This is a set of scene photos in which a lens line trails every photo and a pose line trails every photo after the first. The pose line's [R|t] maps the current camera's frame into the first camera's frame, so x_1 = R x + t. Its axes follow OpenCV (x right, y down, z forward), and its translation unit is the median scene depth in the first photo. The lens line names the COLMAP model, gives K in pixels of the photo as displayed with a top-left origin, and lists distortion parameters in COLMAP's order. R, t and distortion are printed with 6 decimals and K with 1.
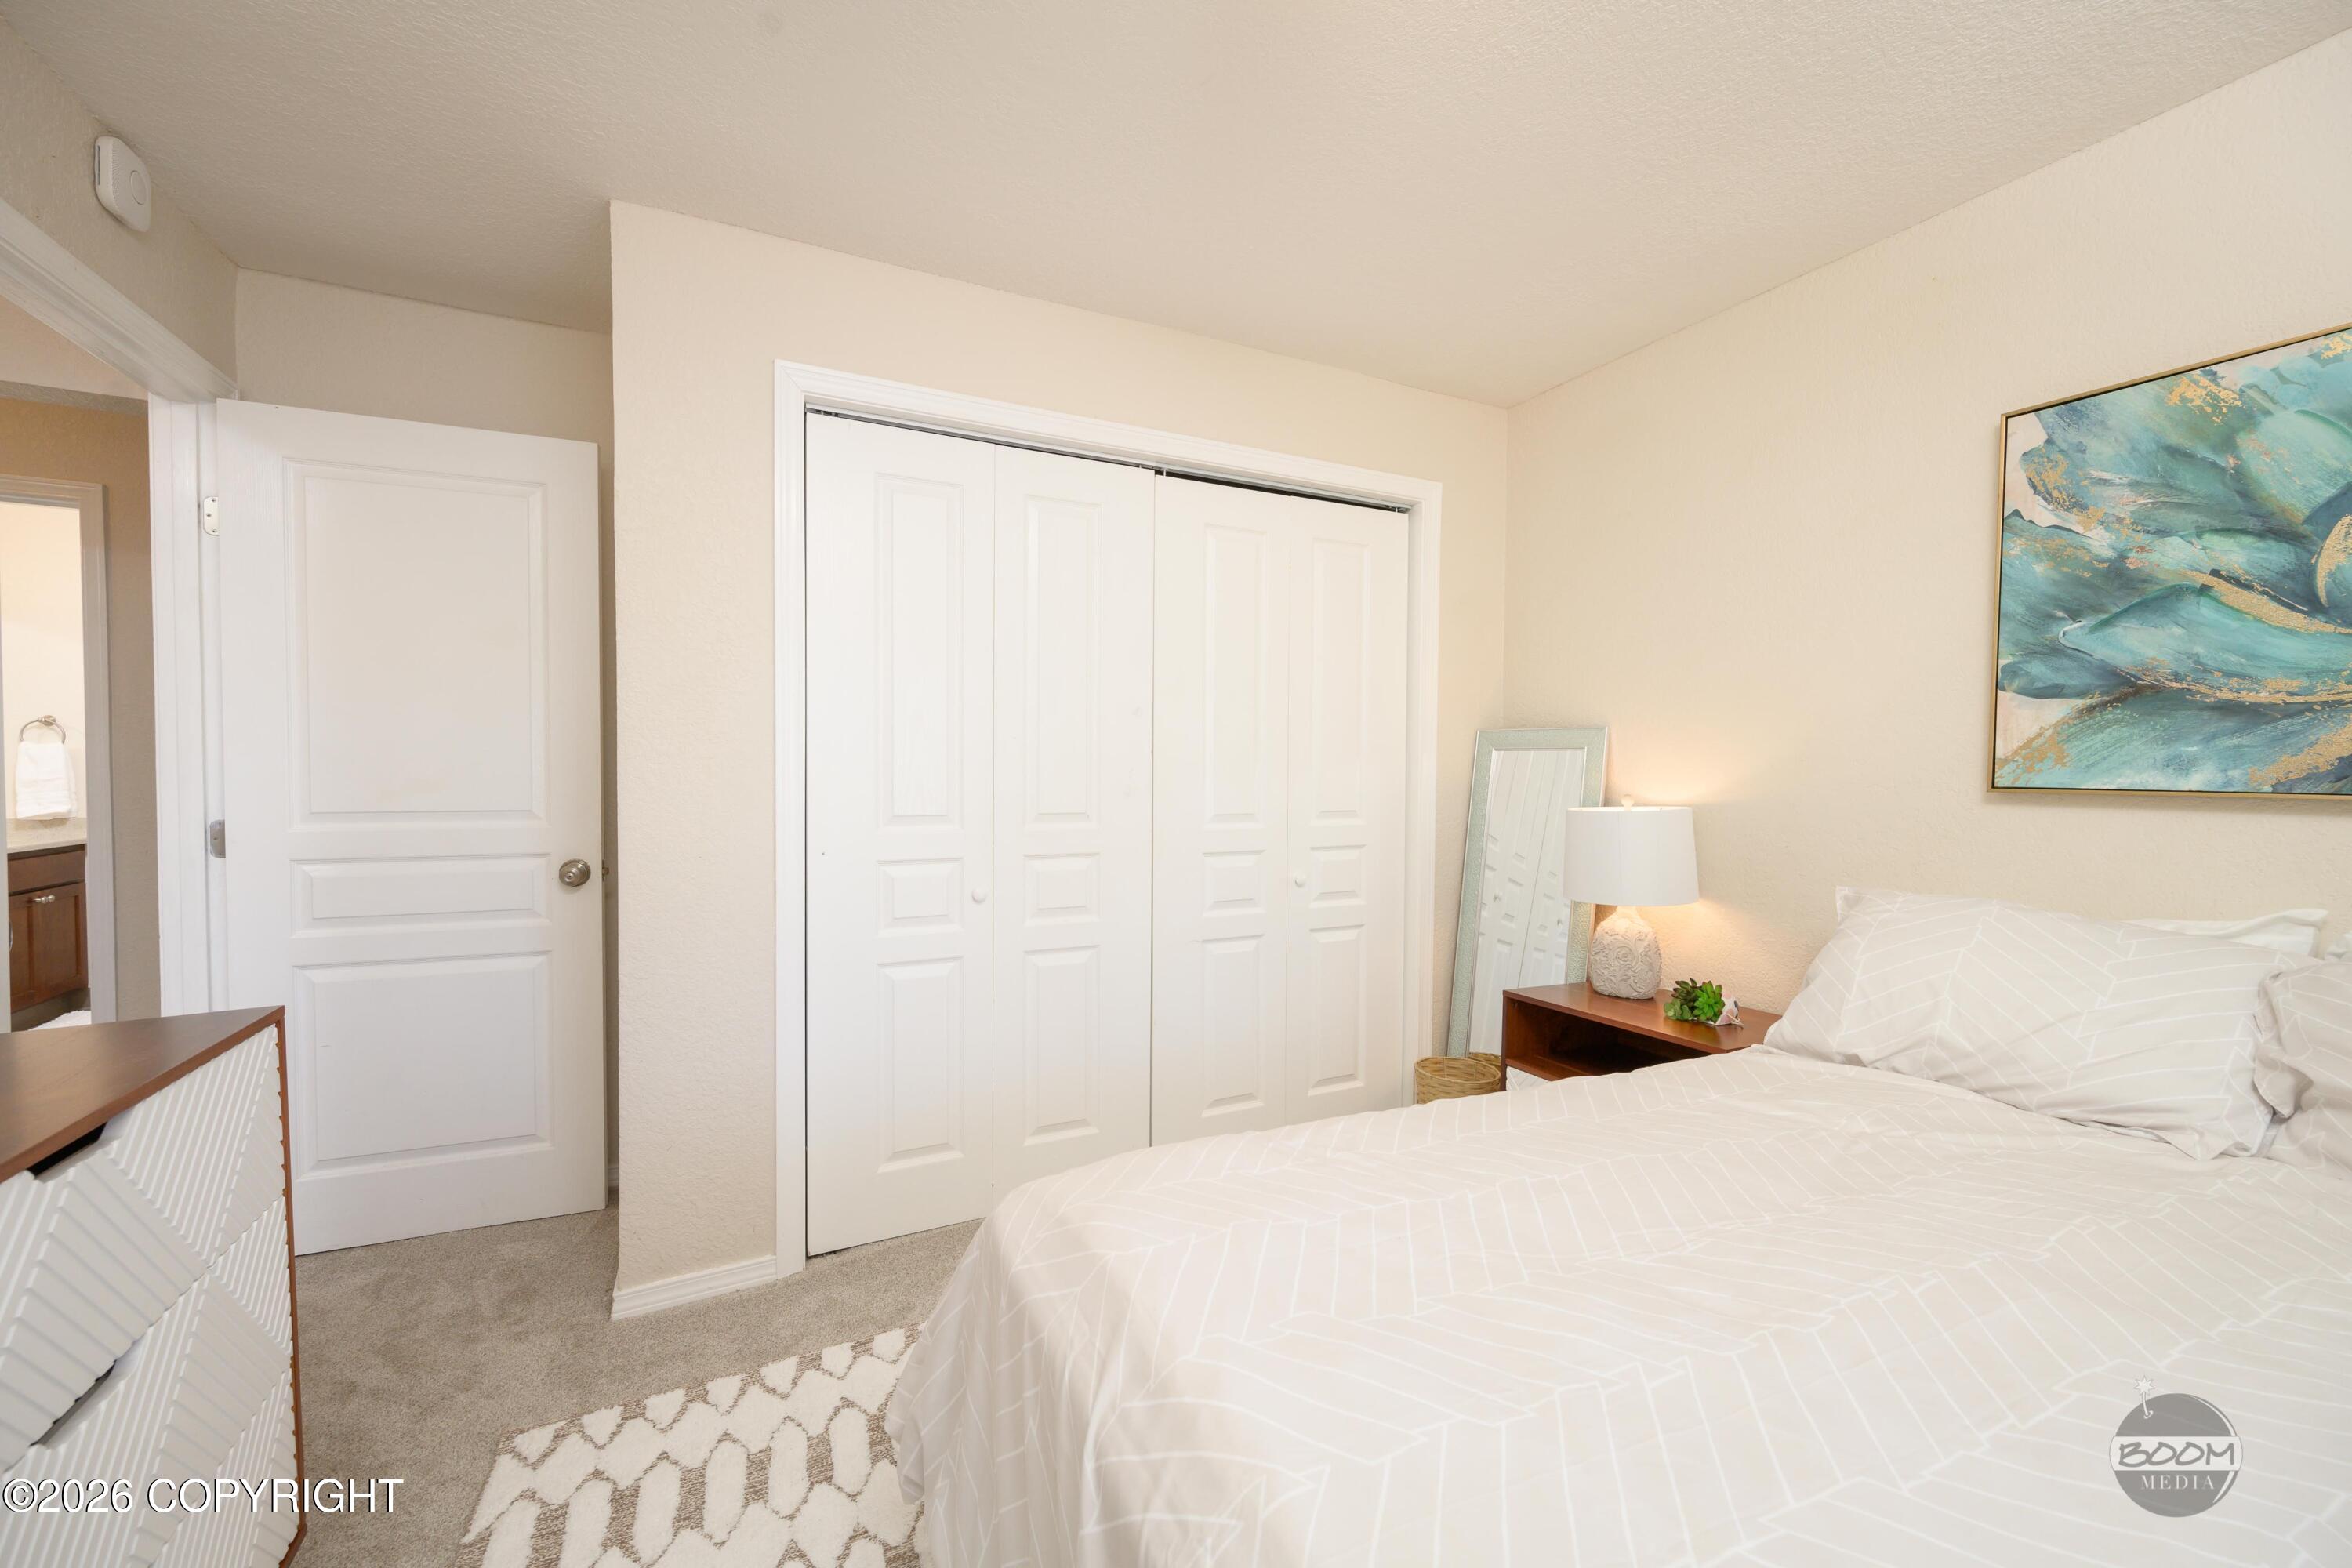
lens RADIAL K [[917.3, 0, 1179.9], [0, 917.3, 784.7], [0, 0, 1]] dist [0.001692, -0.000034]
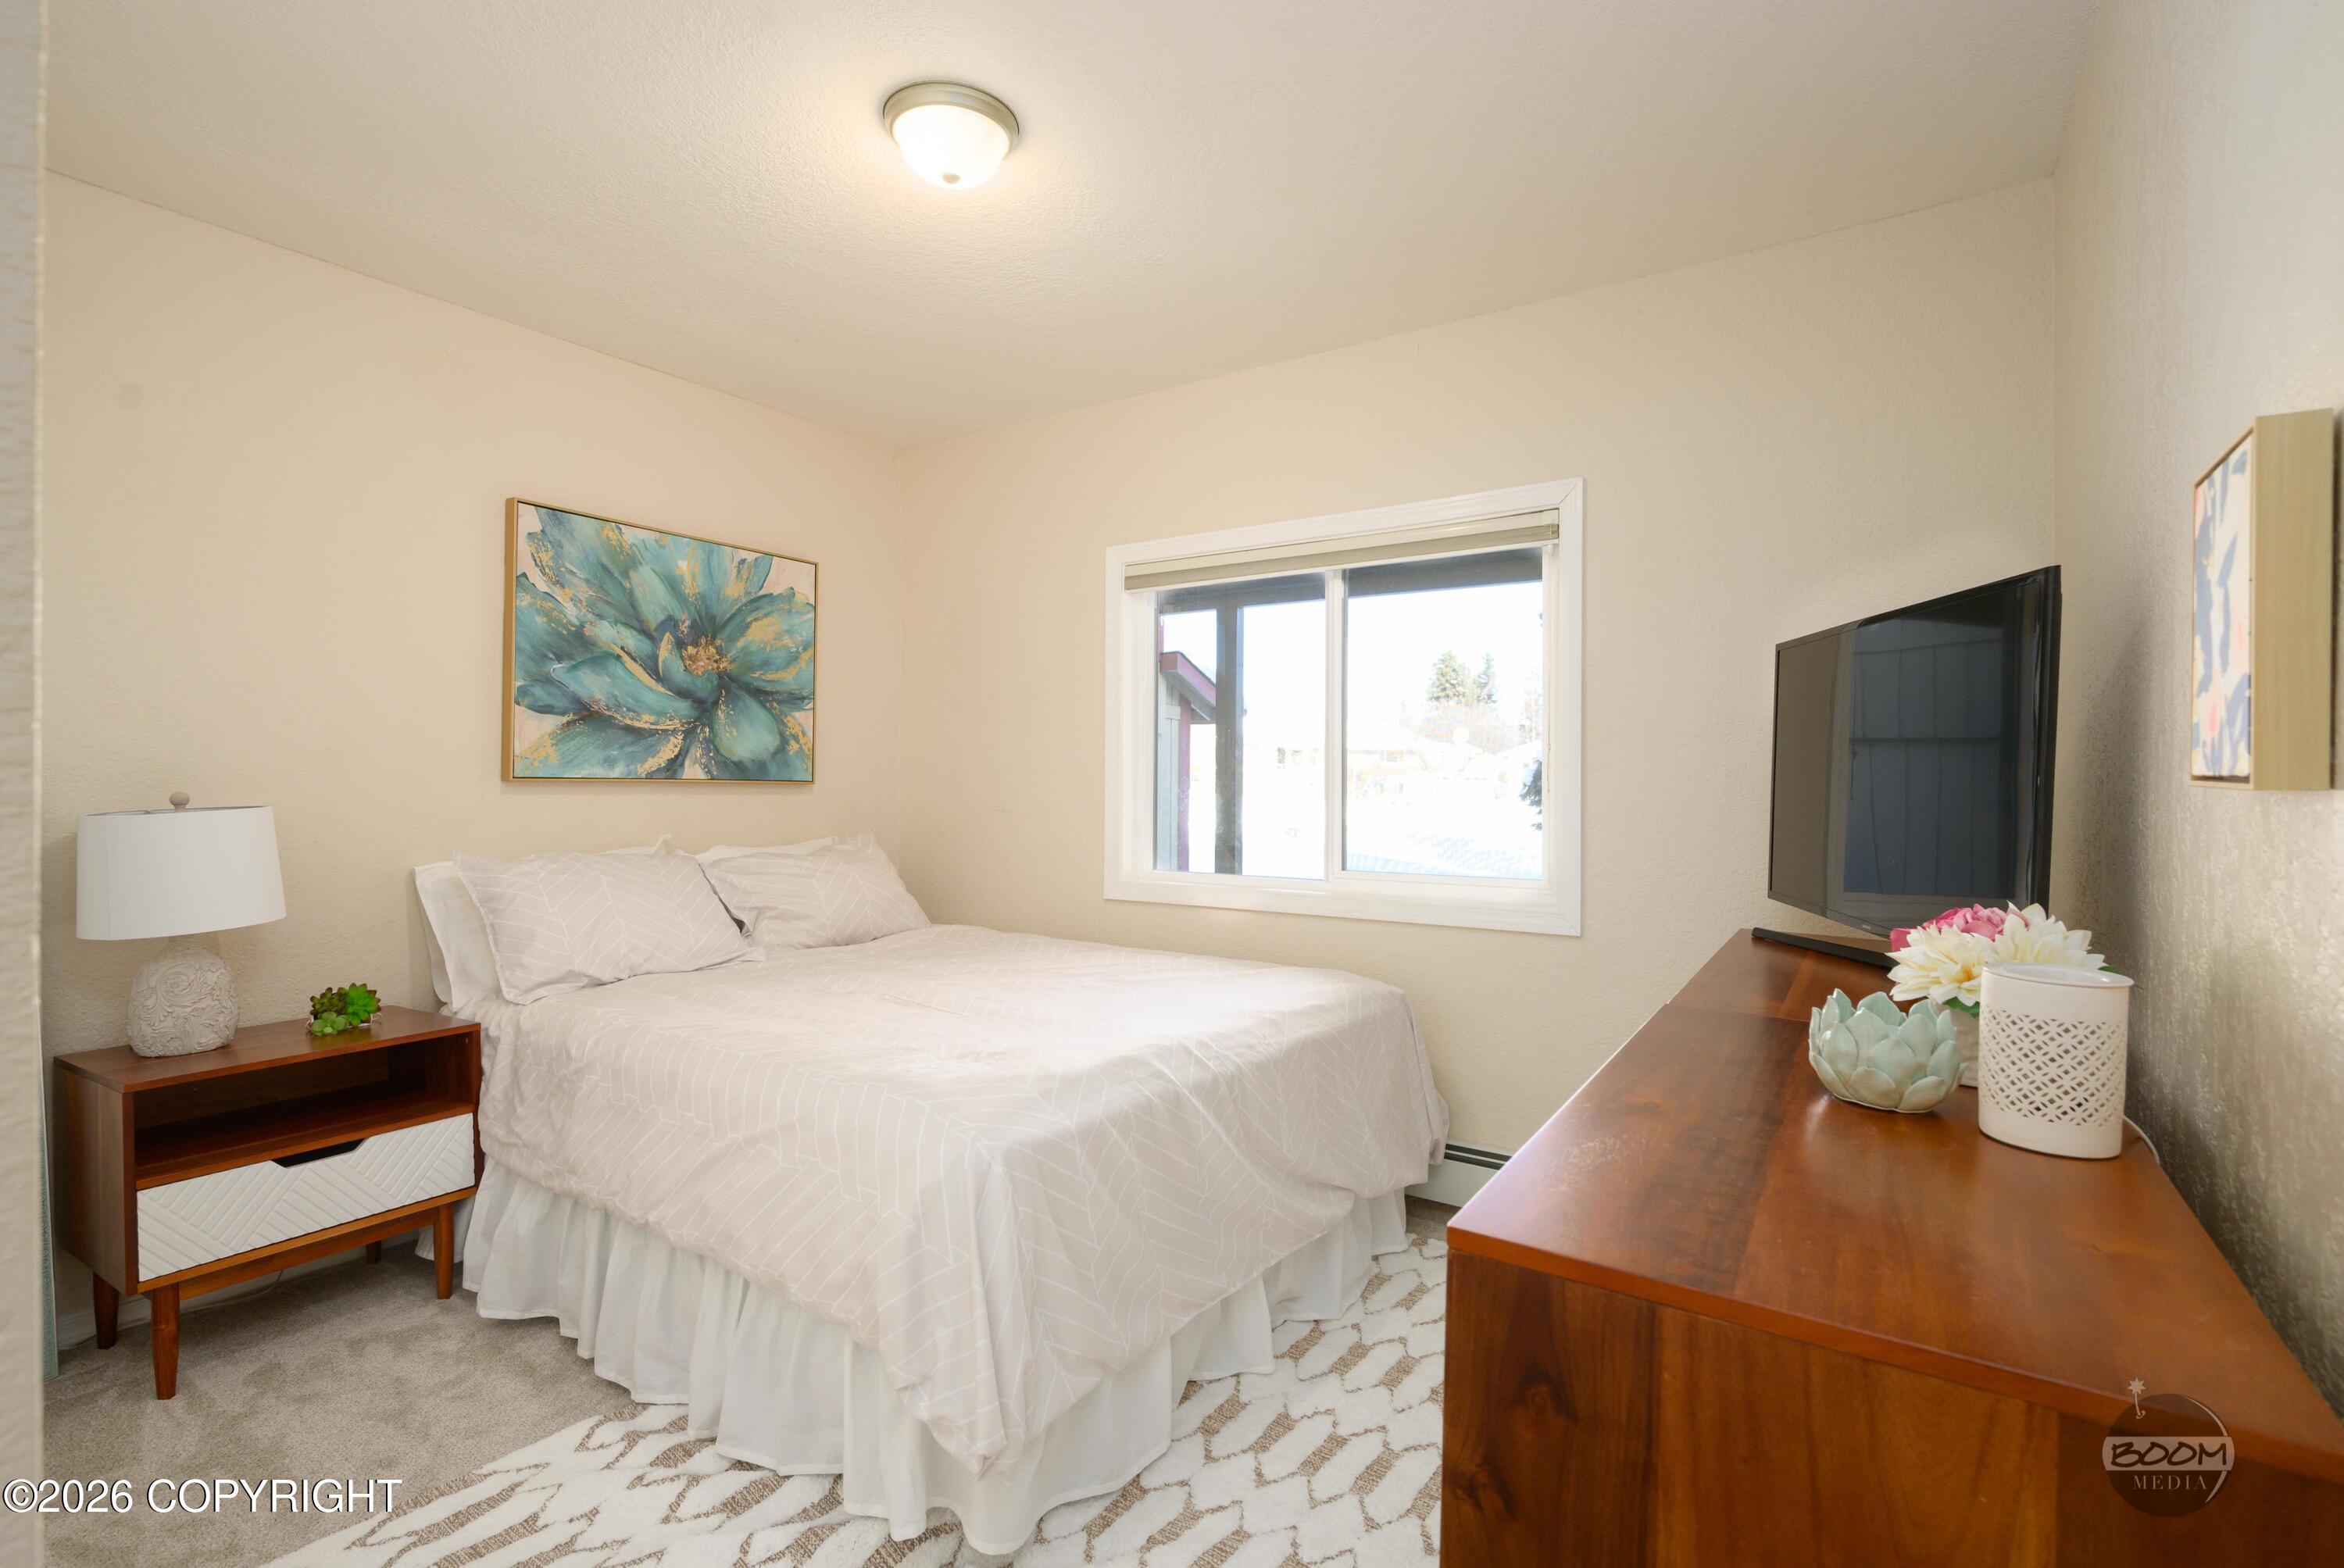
lens RADIAL K [[1051.8, 0, 1180.0], [0, 1051.8, 778.1], [0, 0, 1]] dist [-0.002546, -0.000330]
pose [[-0.469844, -0.006485, 0.882725, -1.005613], [0.006505, 0.999920, 0.010809, -0.007152], [-0.882725, 0.010821, -0.469765, 0.964857]]
